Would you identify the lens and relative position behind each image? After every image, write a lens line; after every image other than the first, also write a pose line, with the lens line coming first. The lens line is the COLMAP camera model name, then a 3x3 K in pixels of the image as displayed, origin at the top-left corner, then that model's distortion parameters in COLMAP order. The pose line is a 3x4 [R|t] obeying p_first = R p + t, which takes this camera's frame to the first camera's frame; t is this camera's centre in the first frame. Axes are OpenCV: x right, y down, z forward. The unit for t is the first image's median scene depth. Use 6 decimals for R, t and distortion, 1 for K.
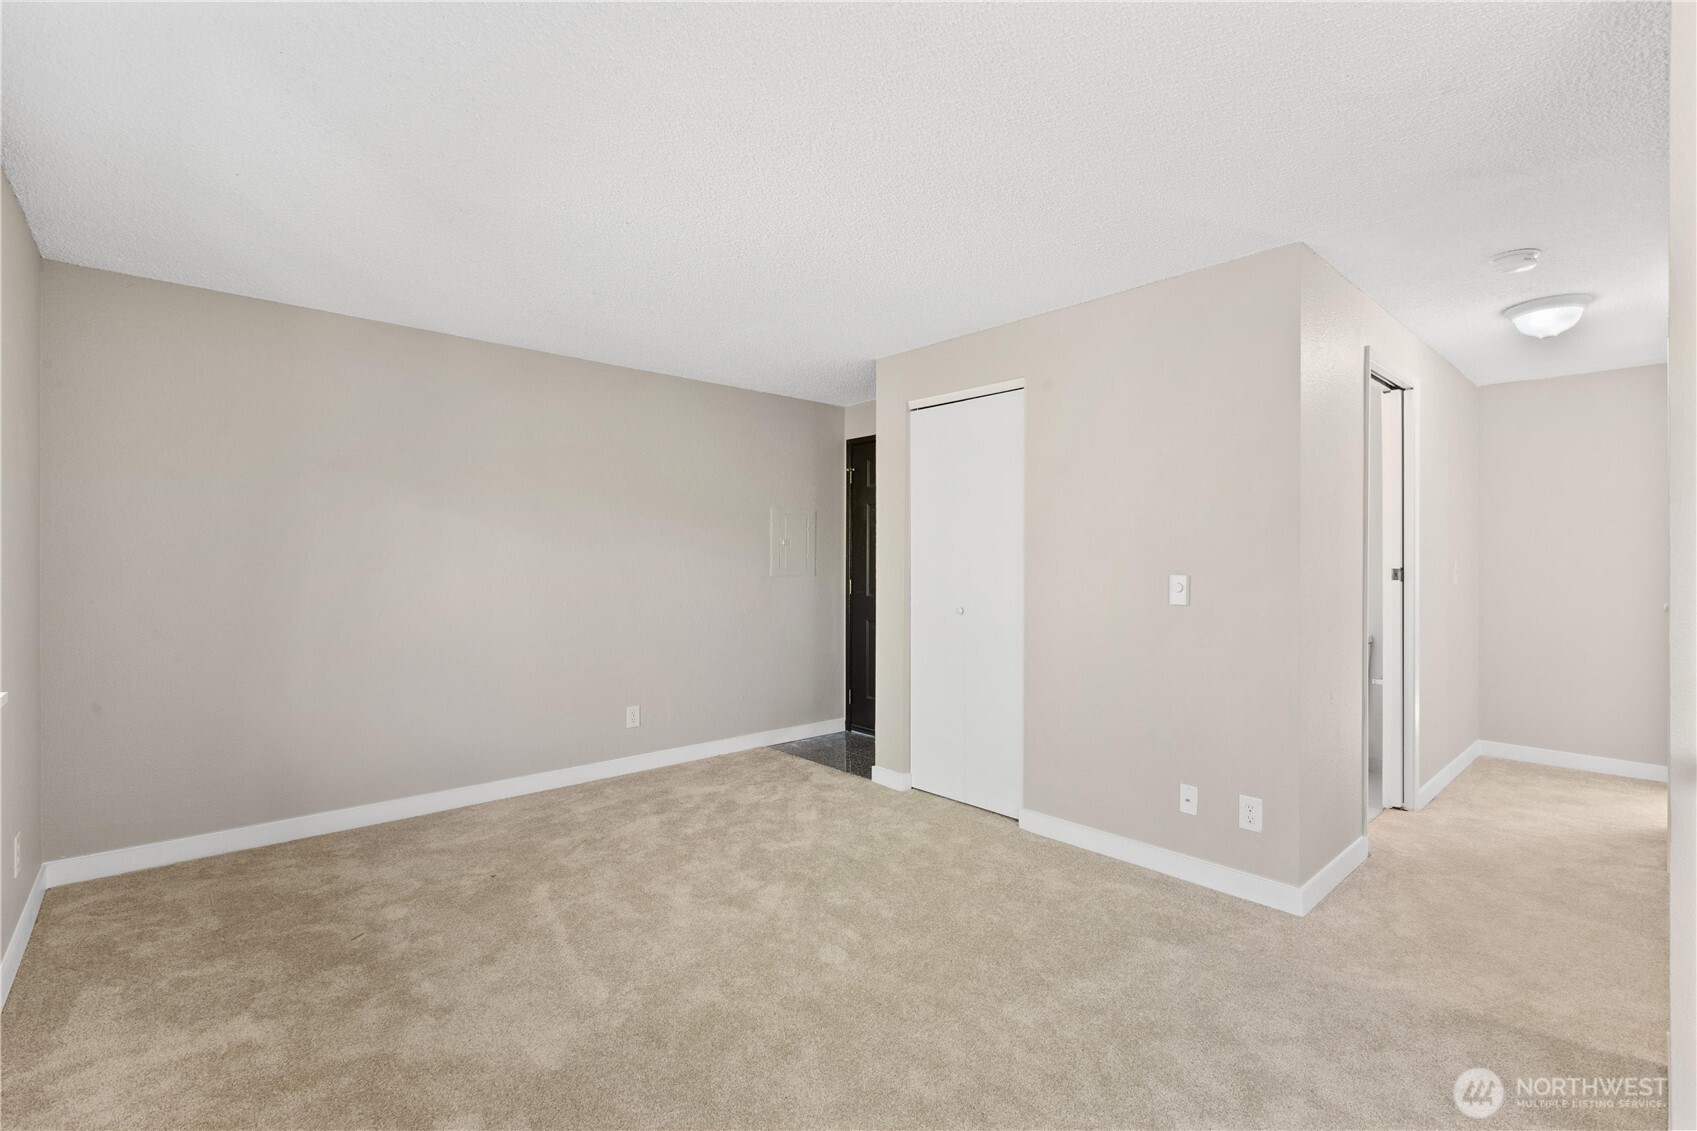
lens RADIAL K [[758.0, 0, 848.7], [0, 758.0, 558.5], [0, 0, 1]] dist [0.000074, -0.000266]
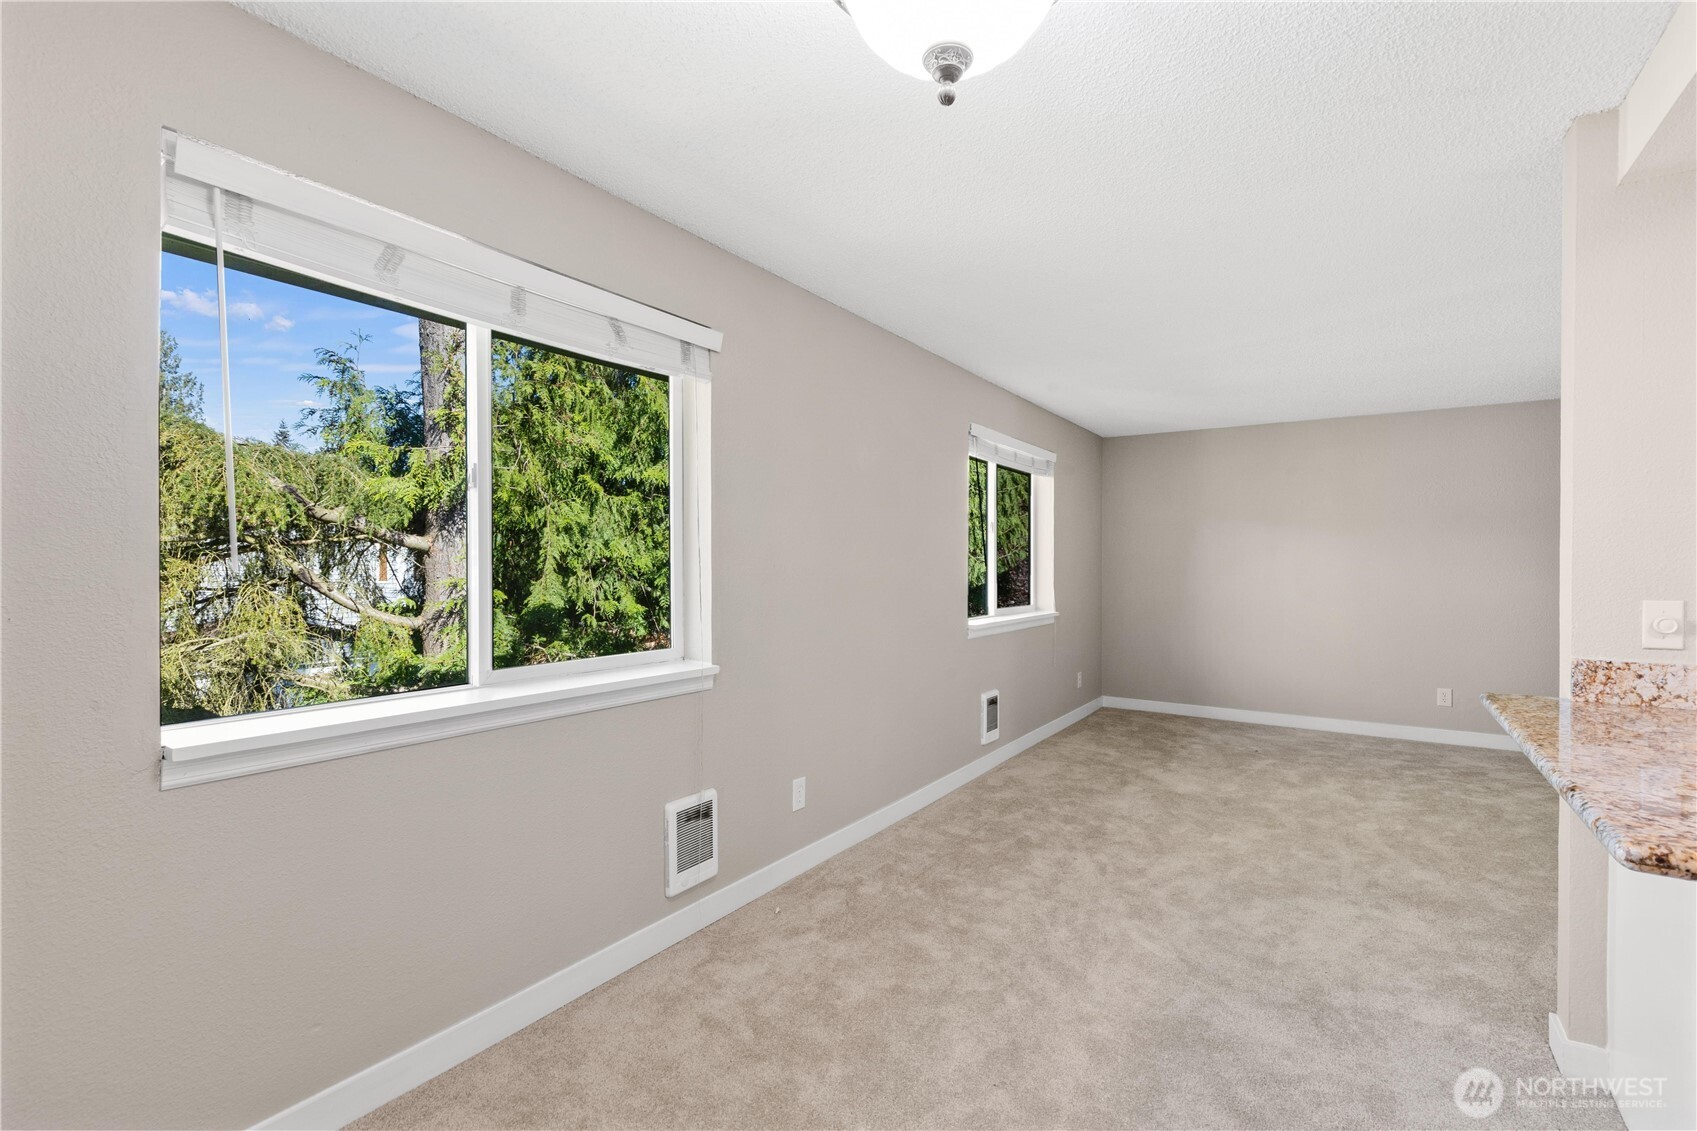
lens RADIAL K [[759.6, 0, 848.9], [0, 759.6, 570.1], [0, 0, 1]] dist [0.000398, -0.000271]
pose [[0.238287, 0.005426, -0.971180, 1.037977], [0.000285, 0.999984, 0.005657, -0.003233], [0.971195, -0.001625, 0.238282, -0.328529]]
